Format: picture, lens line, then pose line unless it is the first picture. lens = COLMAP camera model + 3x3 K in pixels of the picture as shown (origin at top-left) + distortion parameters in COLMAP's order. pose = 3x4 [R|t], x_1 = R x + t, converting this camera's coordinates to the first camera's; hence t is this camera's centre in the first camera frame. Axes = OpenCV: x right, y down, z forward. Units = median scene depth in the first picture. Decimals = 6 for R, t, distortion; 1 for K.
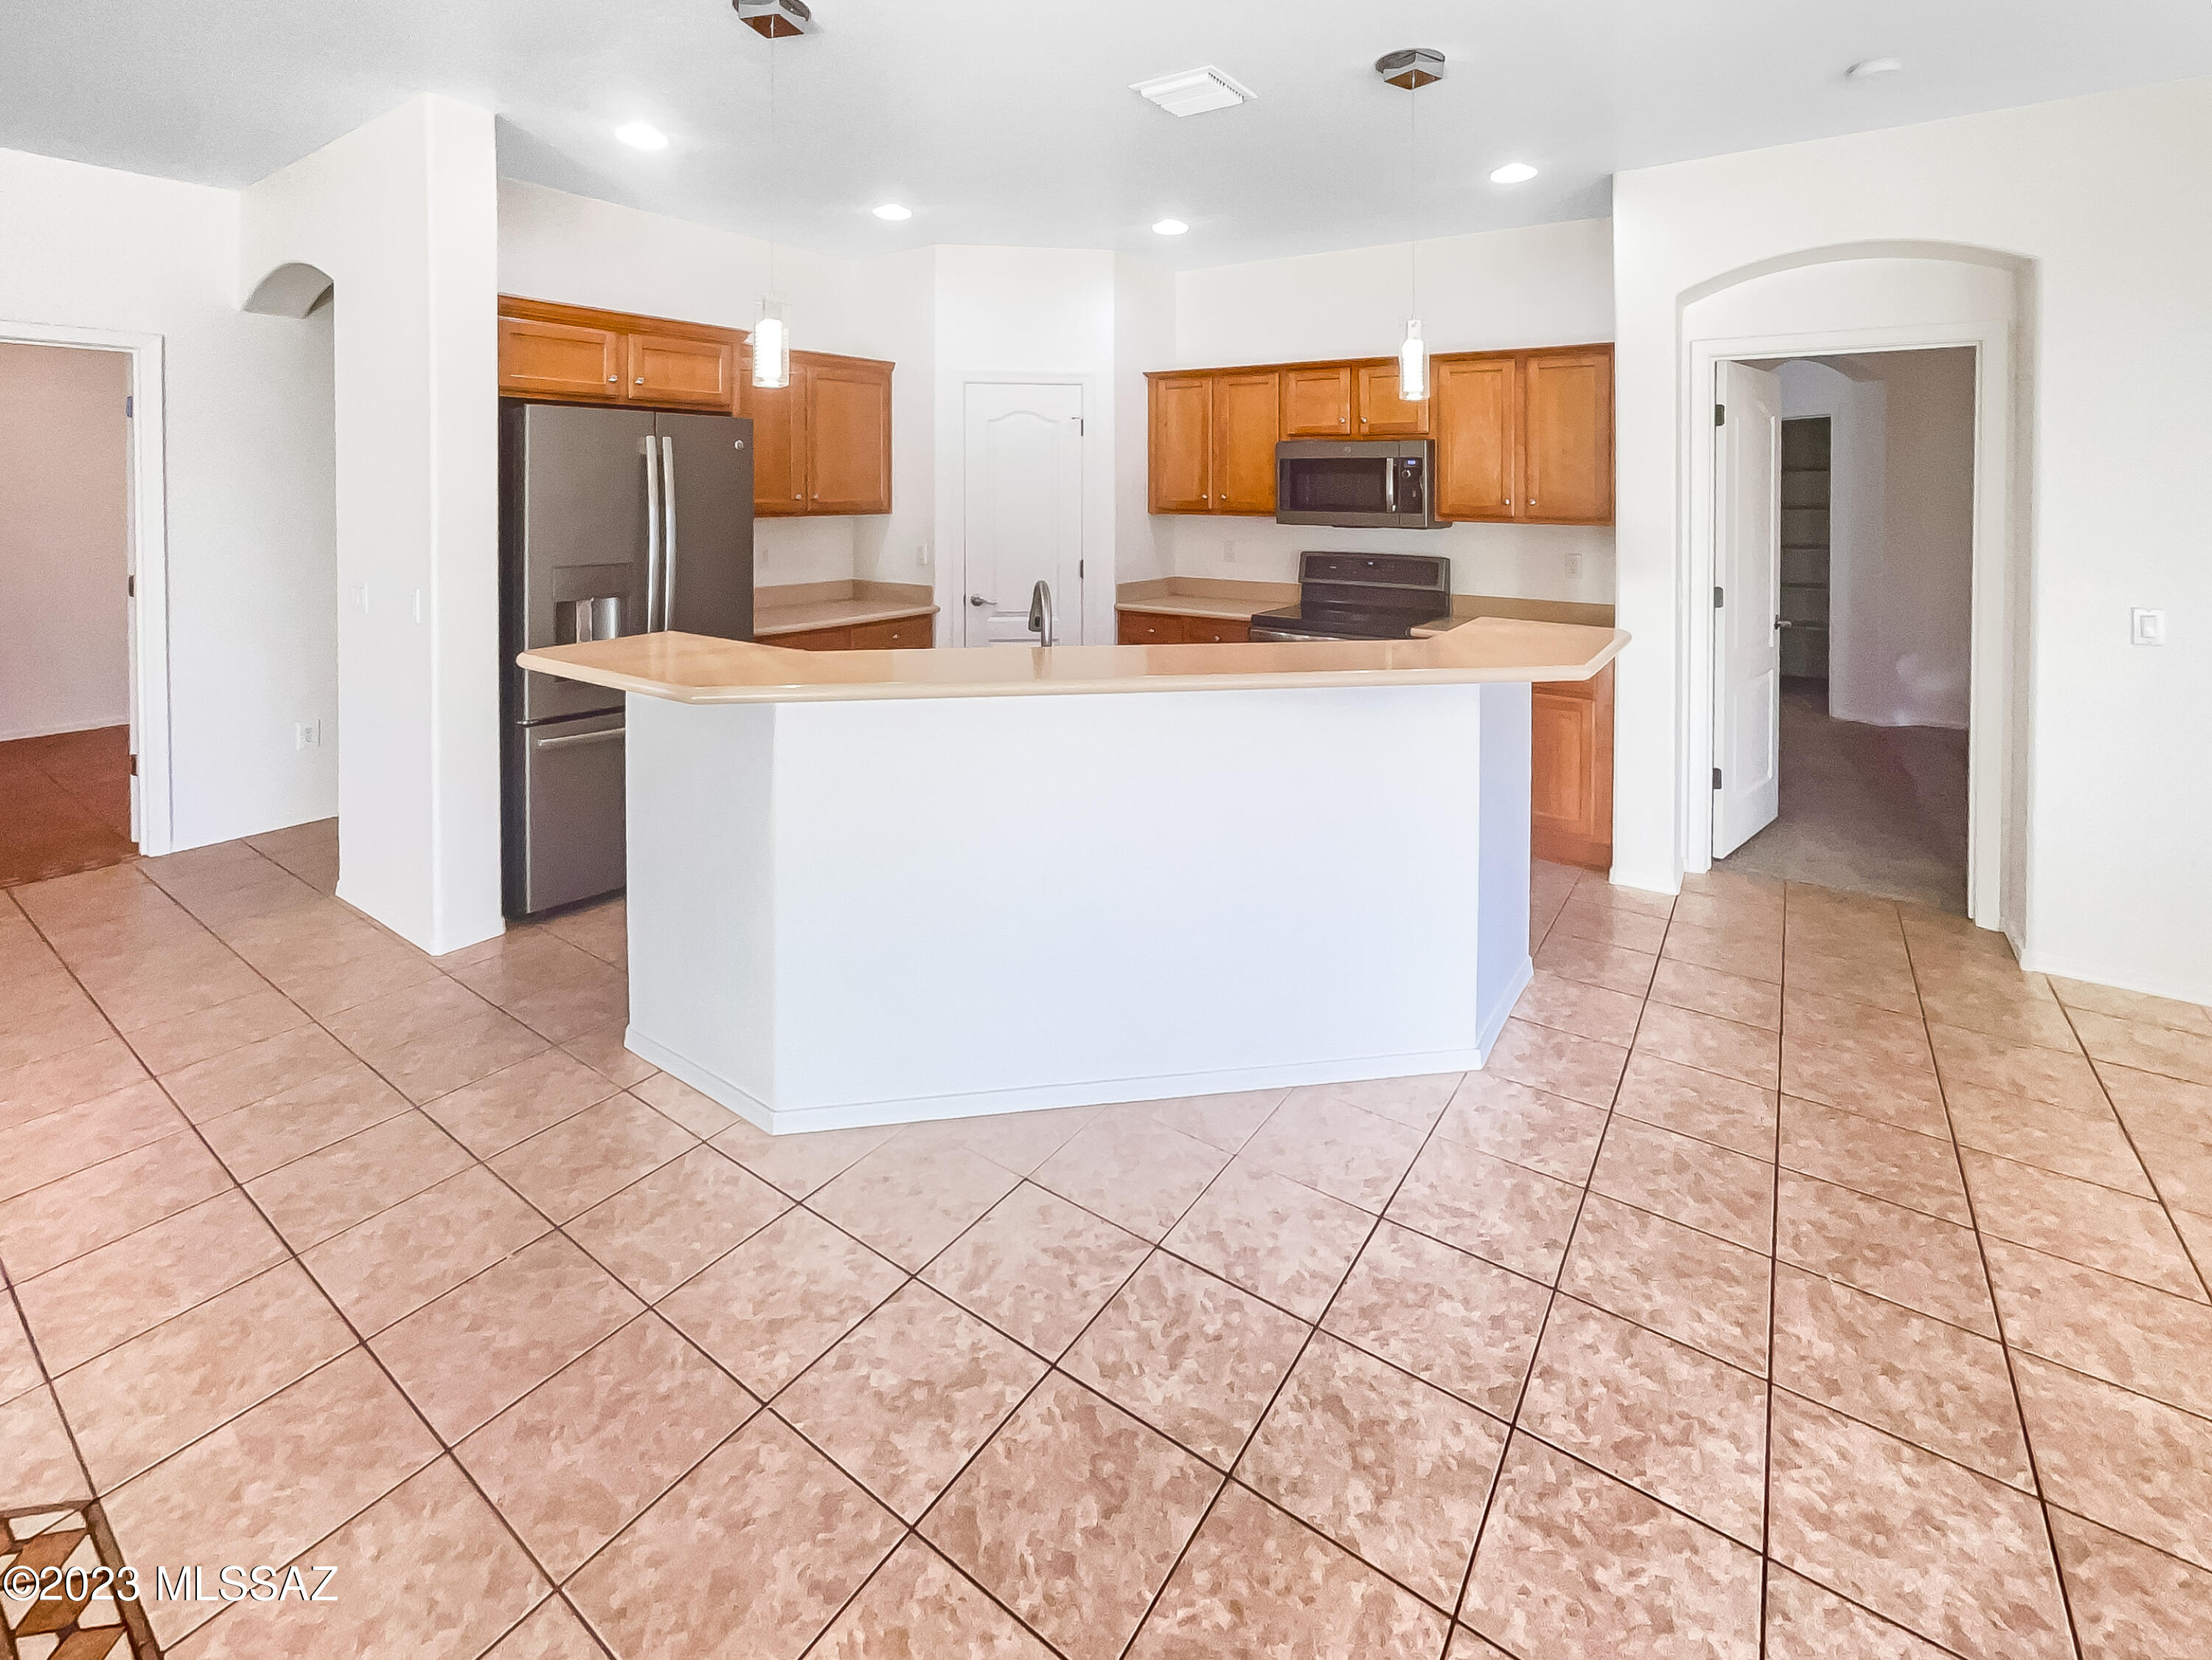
lens RADIAL K [[932.1, 0, 1094.5], [0, 932.1, 807.1], [0, 0, 1]] dist [-0.003288, 0.002836]
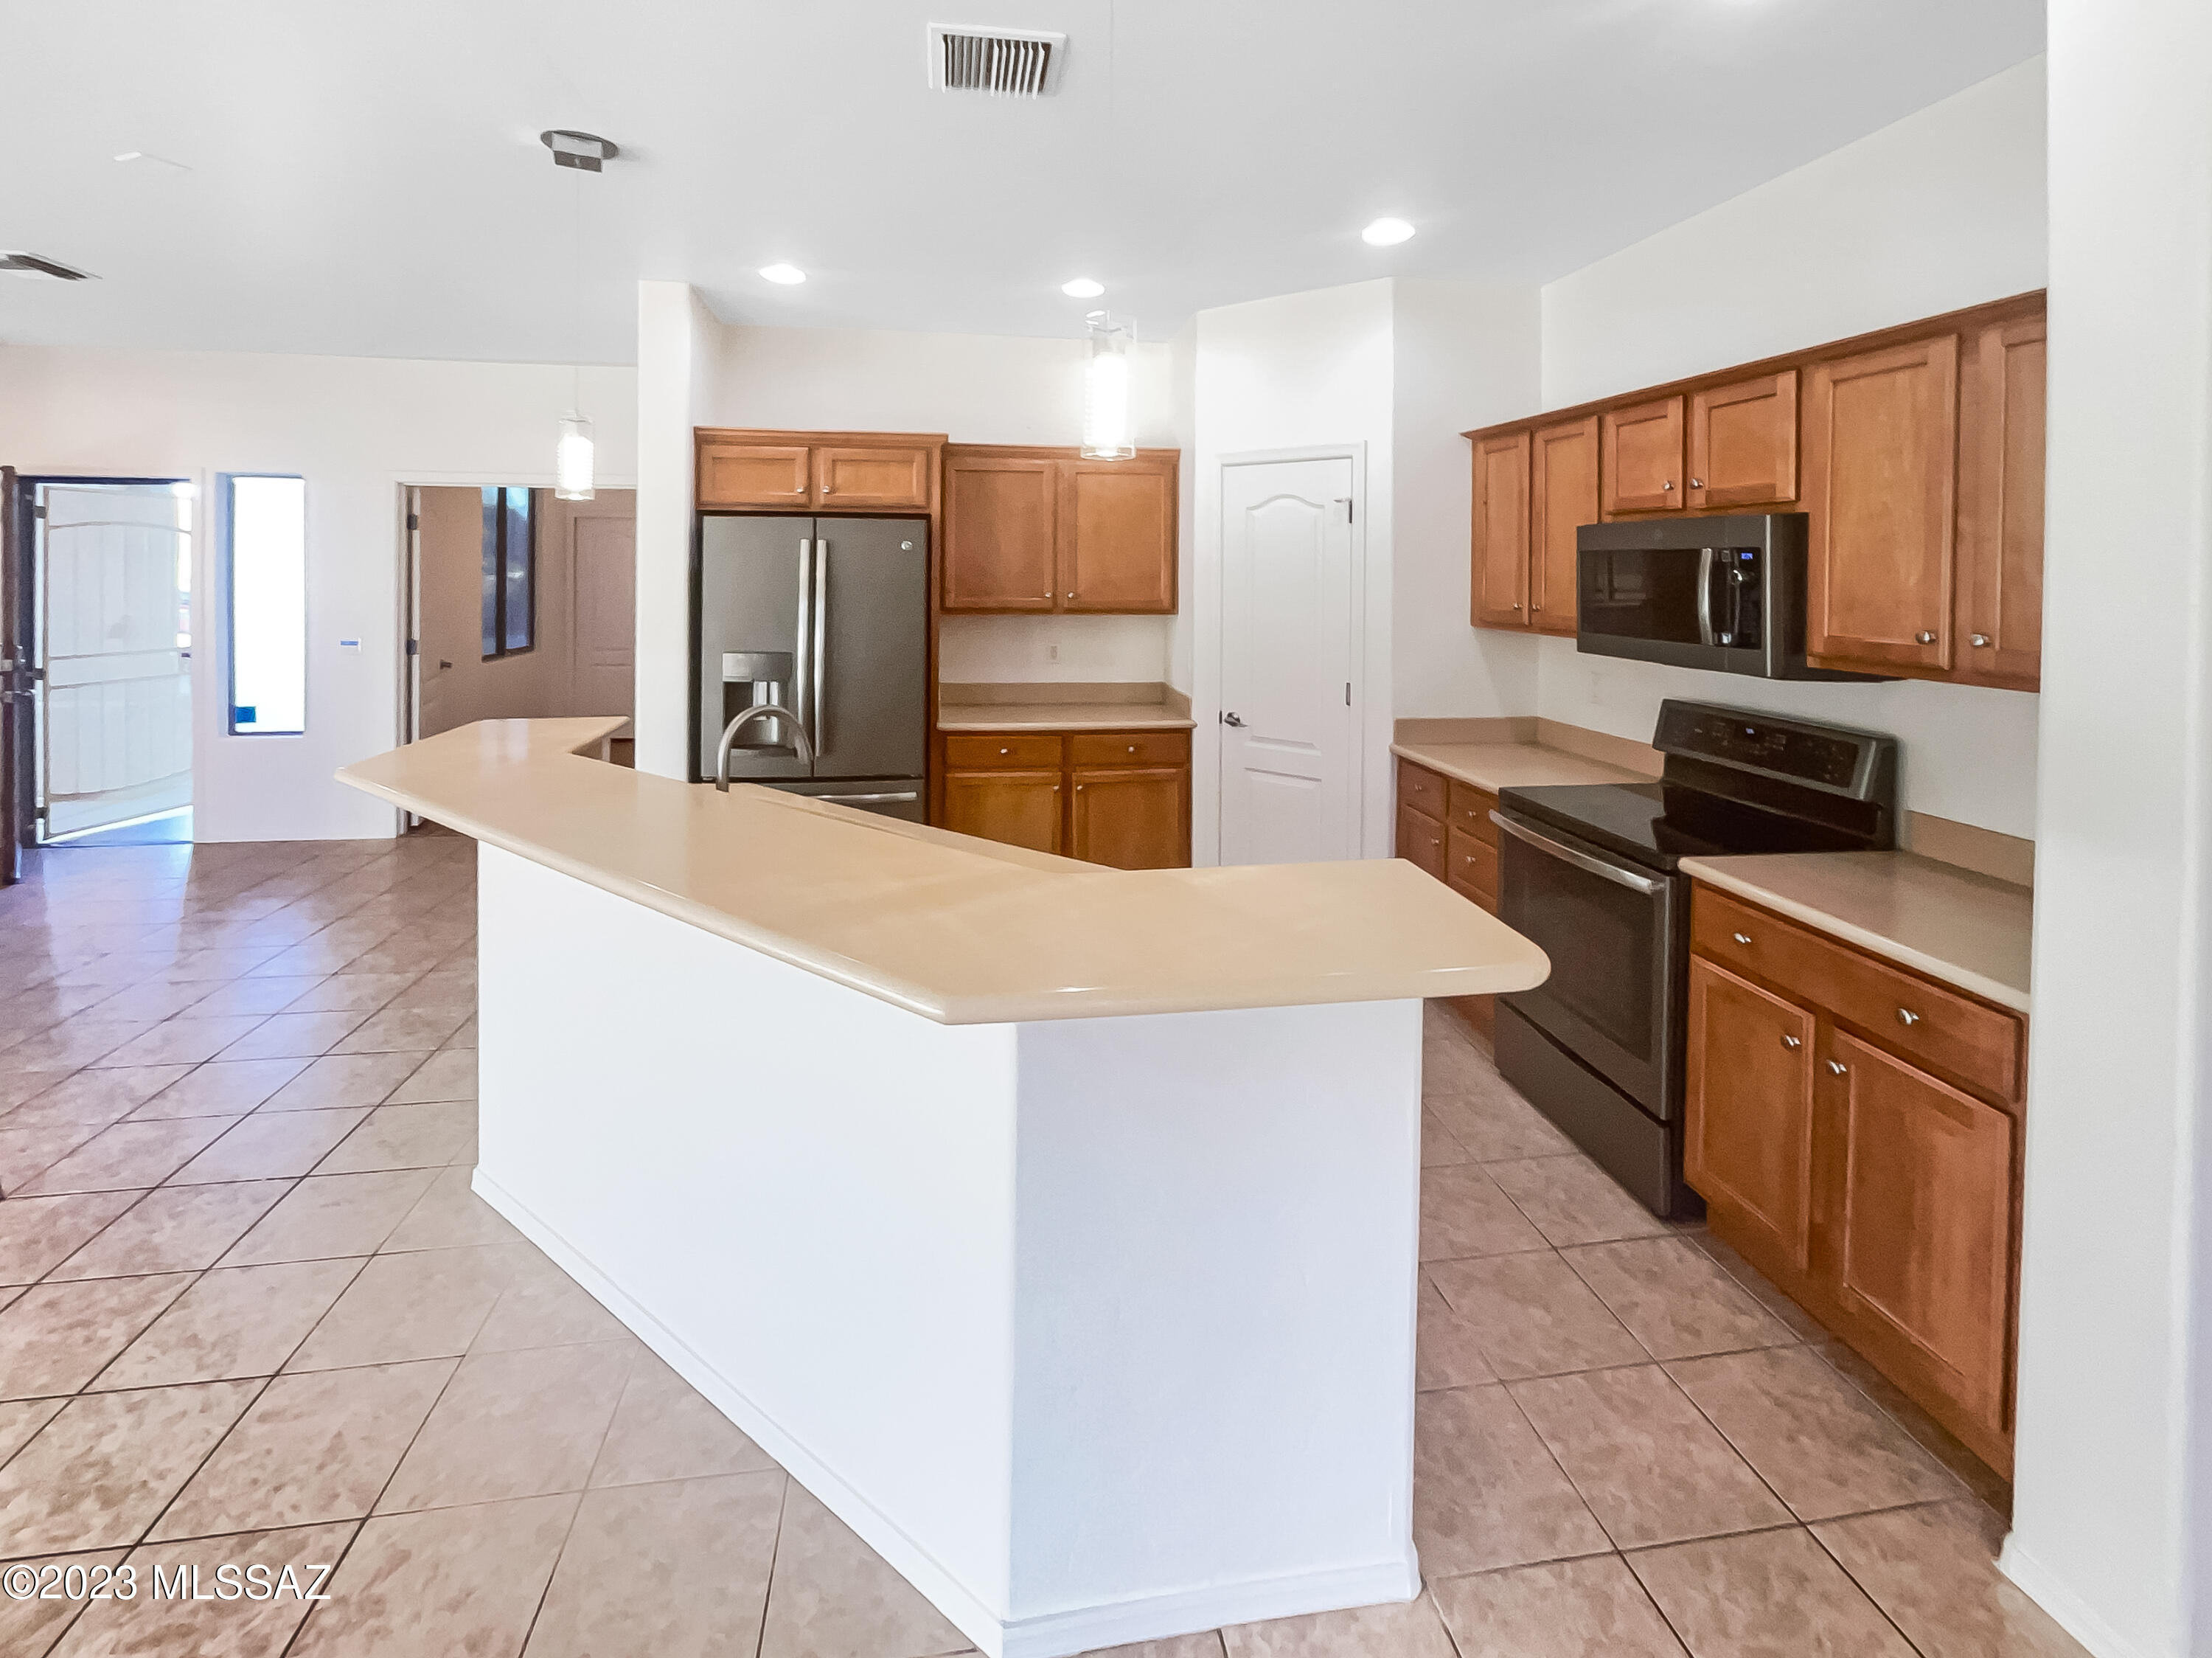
lens RADIAL K [[969.8, 0, 1124.3], [0, 969.8, 835.2], [0, 0, 1]] dist [0.002911, 0.002137]
pose [[0.695352, 0.193001, -0.692269, 1.118560], [-0.239035, 0.970532, 0.030479, -0.323831], [0.677752, 0.144283, 0.720996, 0.839748]]
